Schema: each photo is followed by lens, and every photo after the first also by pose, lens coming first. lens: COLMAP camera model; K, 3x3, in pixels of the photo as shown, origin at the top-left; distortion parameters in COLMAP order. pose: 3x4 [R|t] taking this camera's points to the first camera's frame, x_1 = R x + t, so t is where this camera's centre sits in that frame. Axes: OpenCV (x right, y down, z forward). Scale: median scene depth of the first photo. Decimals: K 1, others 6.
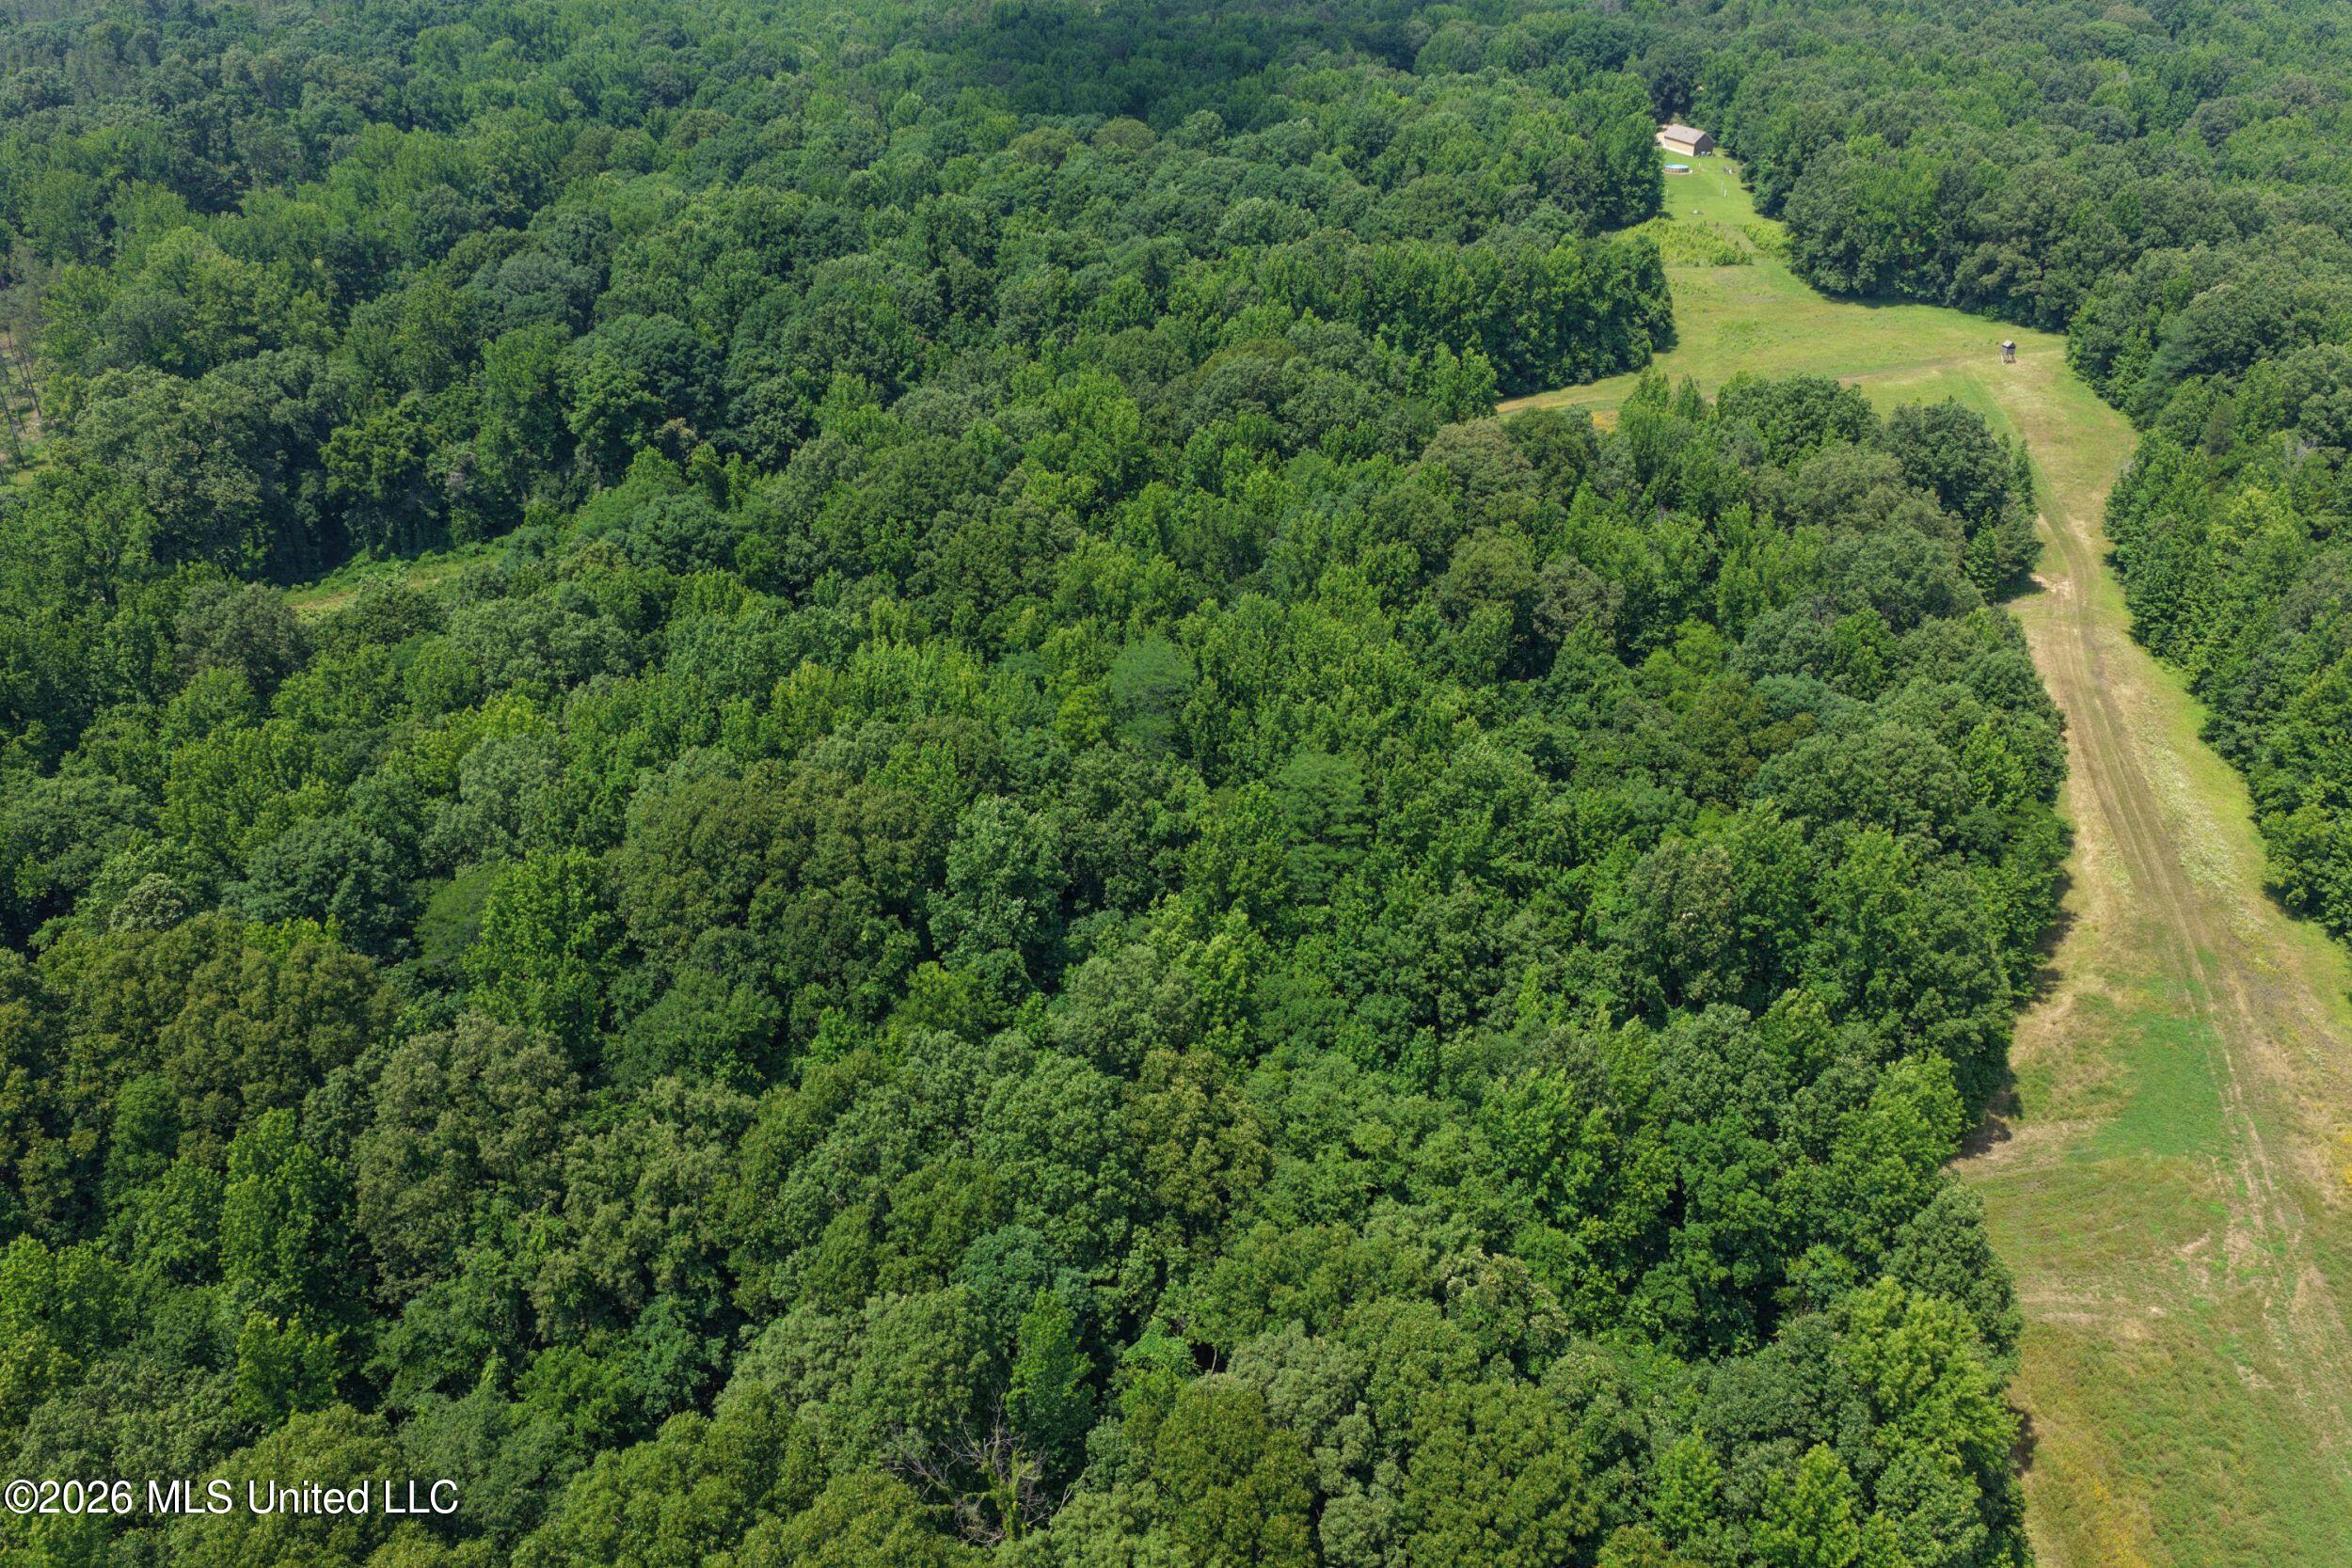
lens RADIAL K [[1960.5, 0, 1194.5], [0, 1960.5, 781.7], [0, 0, 1]] dist [-0.010334, 0.037730]
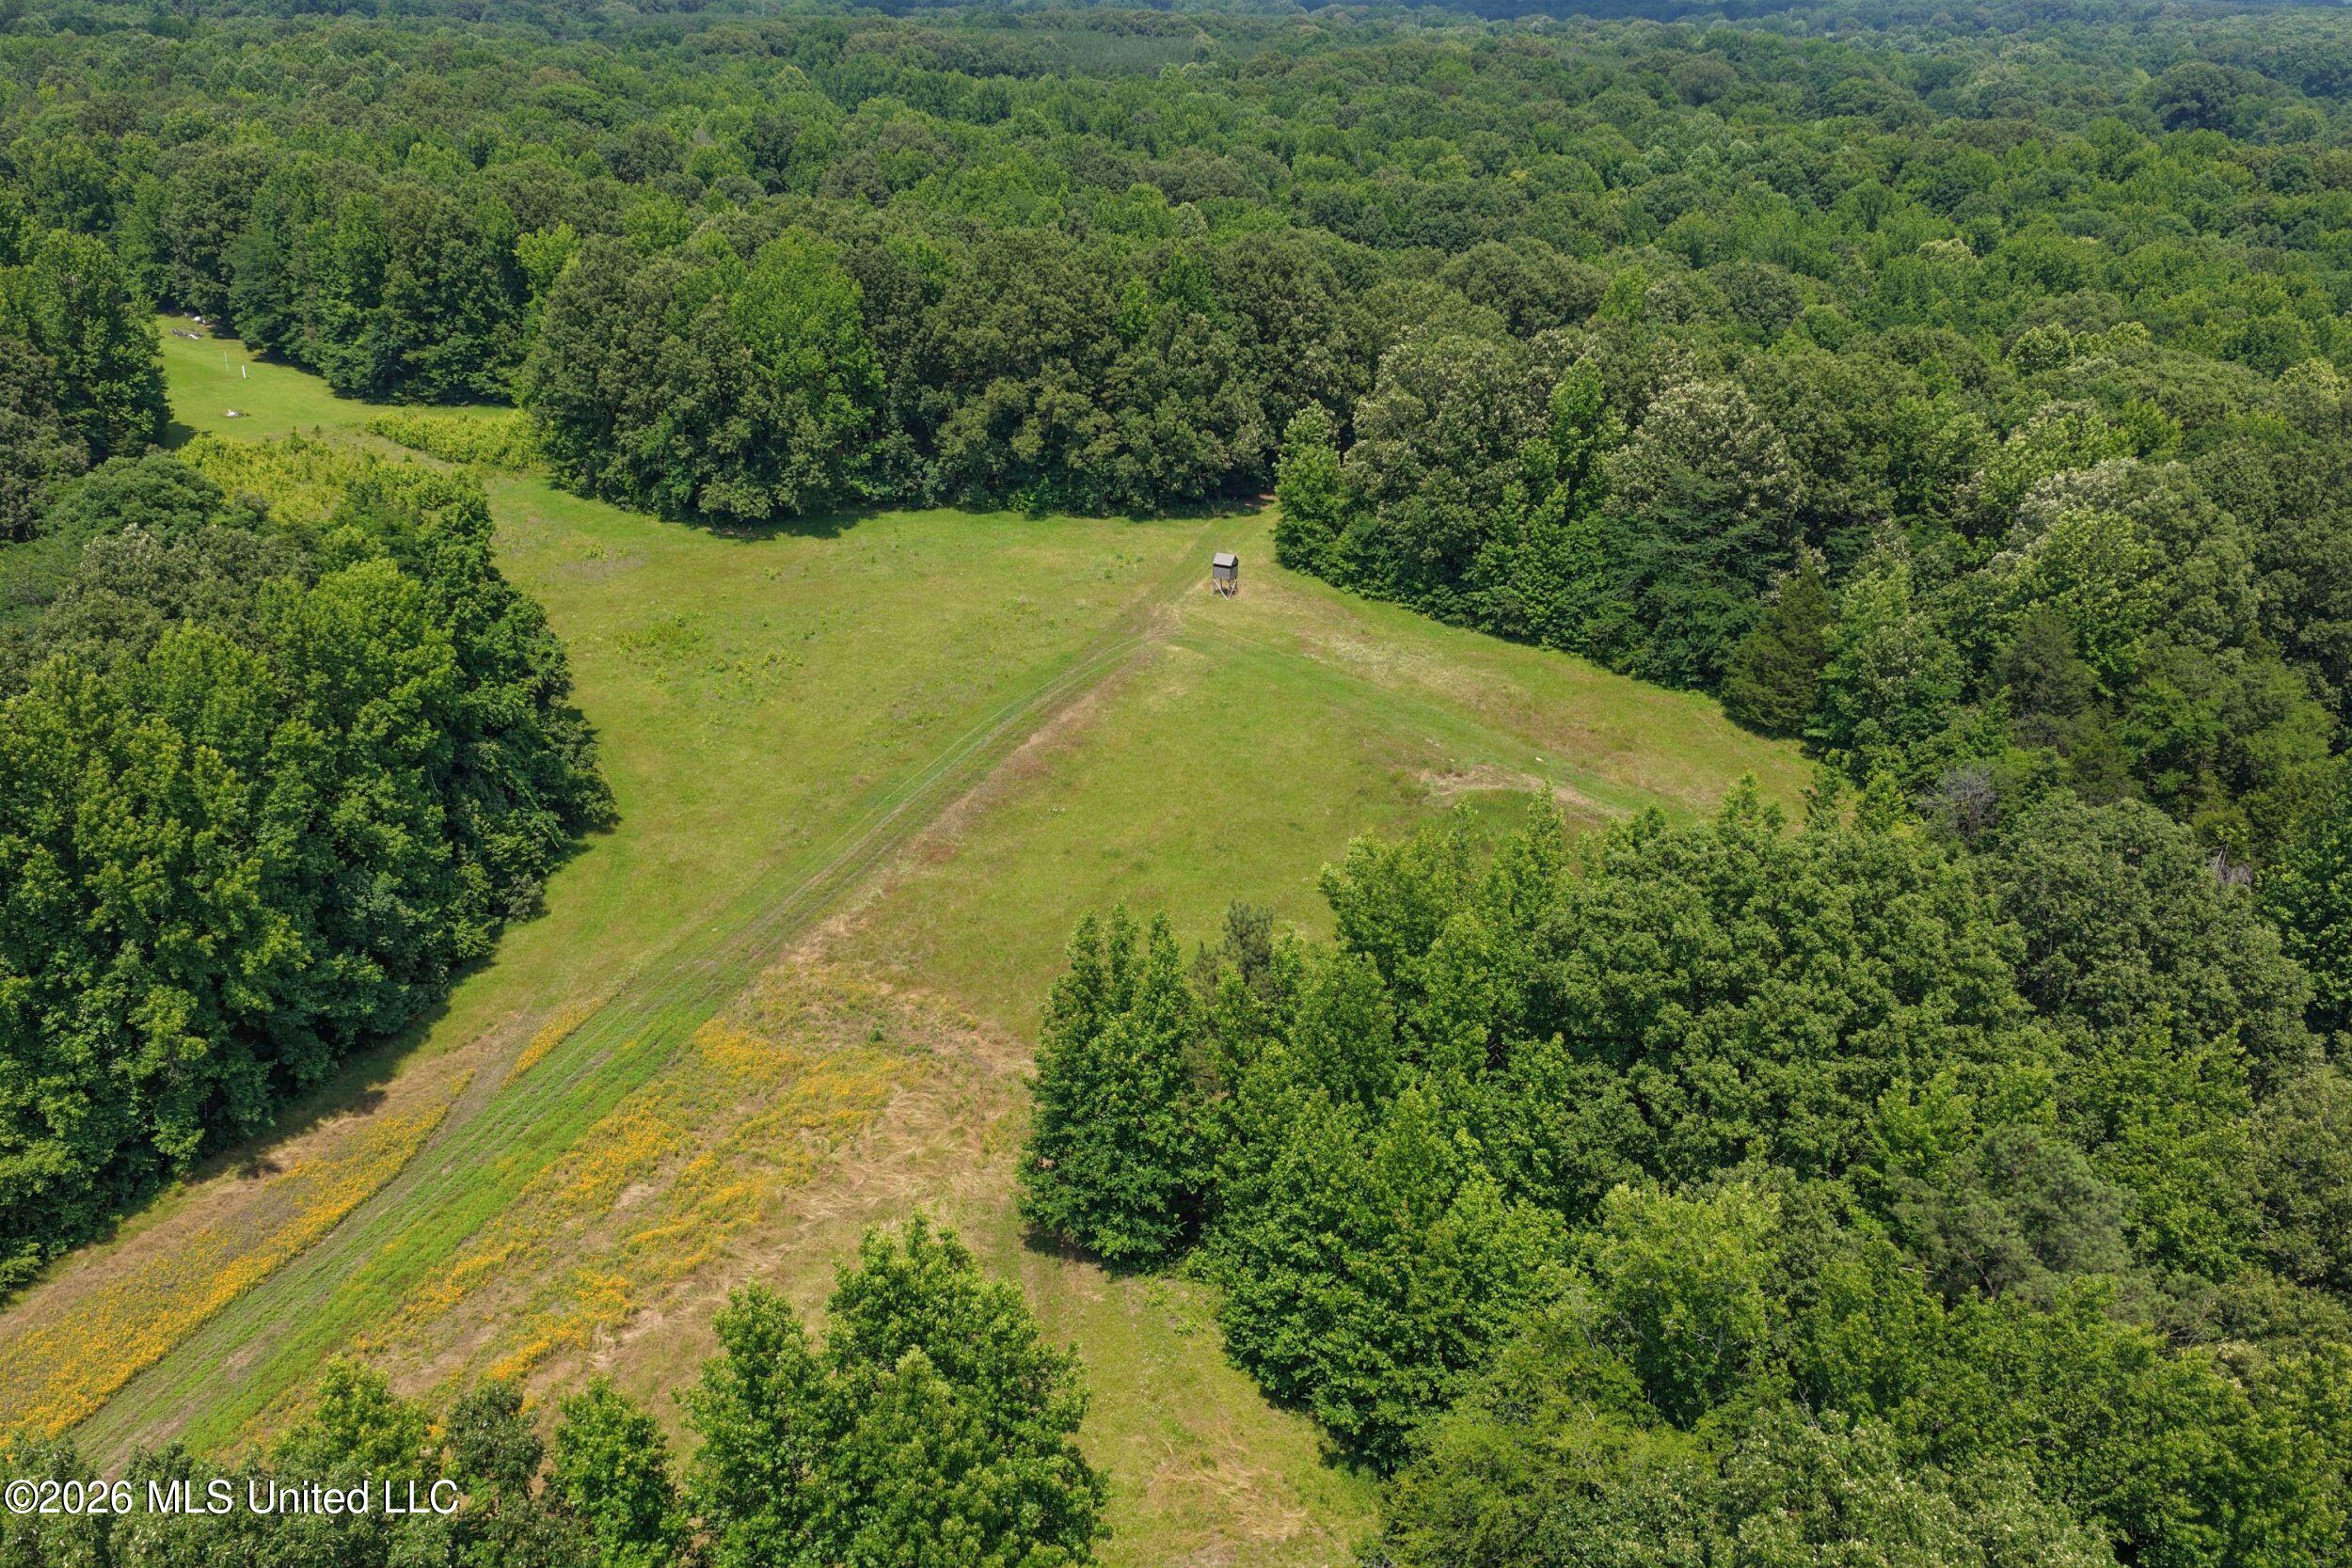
lens RADIAL K [[1960.5, 0, 1176.2], [0, 1960.5, 783.6], [0, 0, 1]] dist [-0.010334, 0.037730]
pose [[0.639709, -0.289524, 0.712002, 0.033931], [0.336551, 0.938331, 0.079178, -0.267739], [-0.691018, 0.188974, 0.697699, 0.832913]]
